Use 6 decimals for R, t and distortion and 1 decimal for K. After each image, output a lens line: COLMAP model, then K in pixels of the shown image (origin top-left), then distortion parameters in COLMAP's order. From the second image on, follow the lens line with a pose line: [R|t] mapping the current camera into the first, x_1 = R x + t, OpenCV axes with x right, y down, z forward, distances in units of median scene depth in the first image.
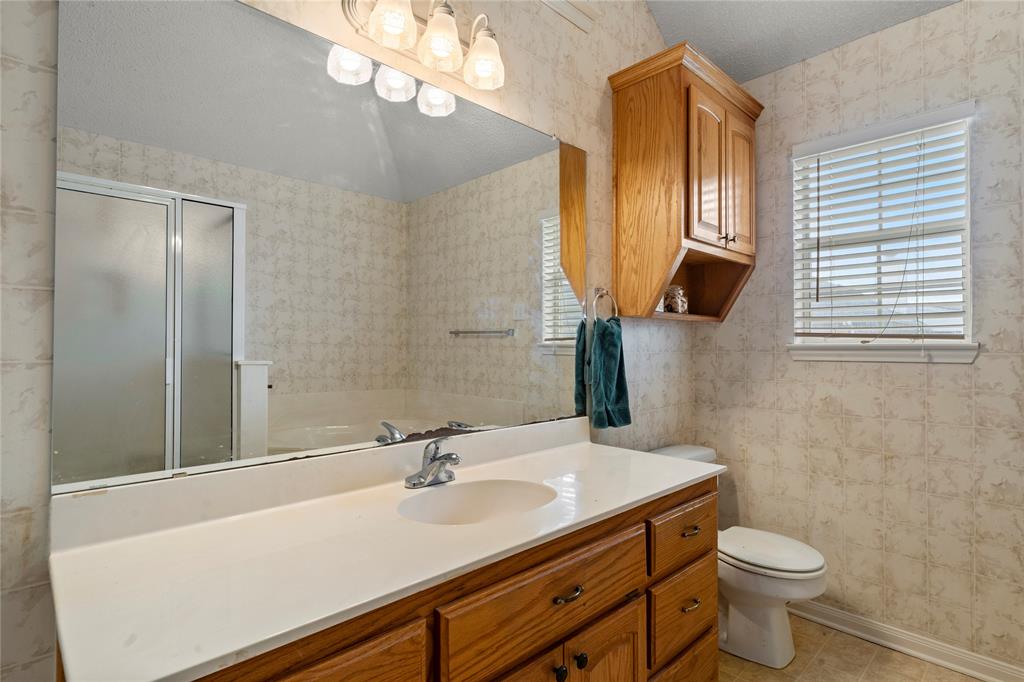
lens RADIAL K [[516.8, 0, 512.0], [0, 516.8, 341.0], [0, 0, 1]] dist [-0.012717, 0.000084]
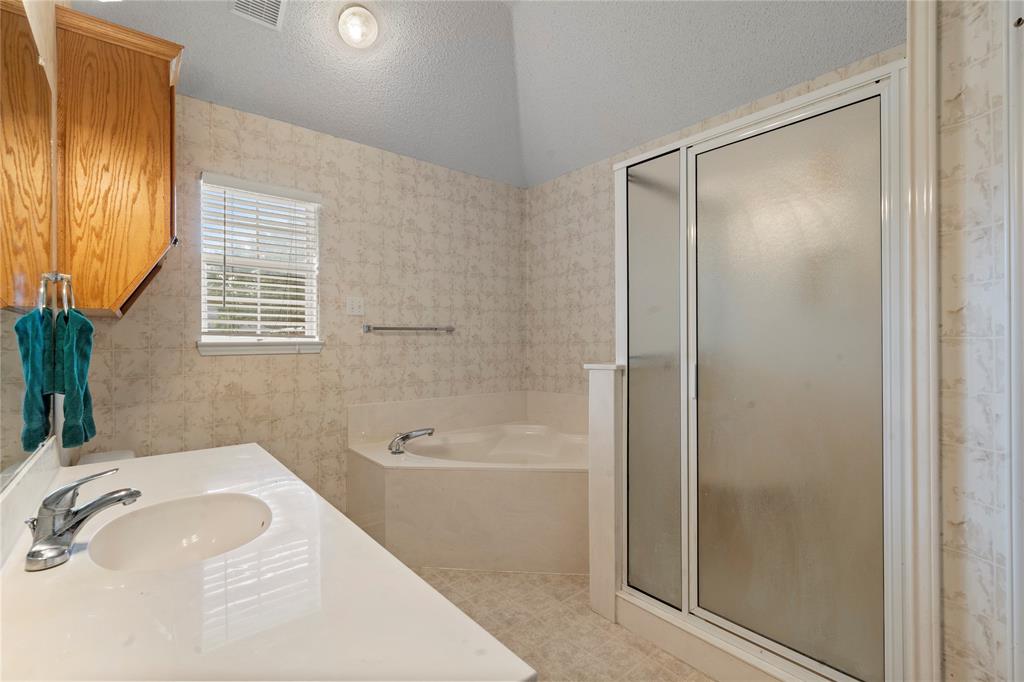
lens RADIAL K [[448.2, 0, 512.0], [0, 448.2, 341.0], [0, 0, 1]] dist [0.000636, 0.000138]
pose [[0.060044, -0.000401, 0.998196, -0.462290], [-0.001249, 0.999999, 0.000477, 0.003349], [-0.998195, -0.001275, 0.060044, 0.259087]]
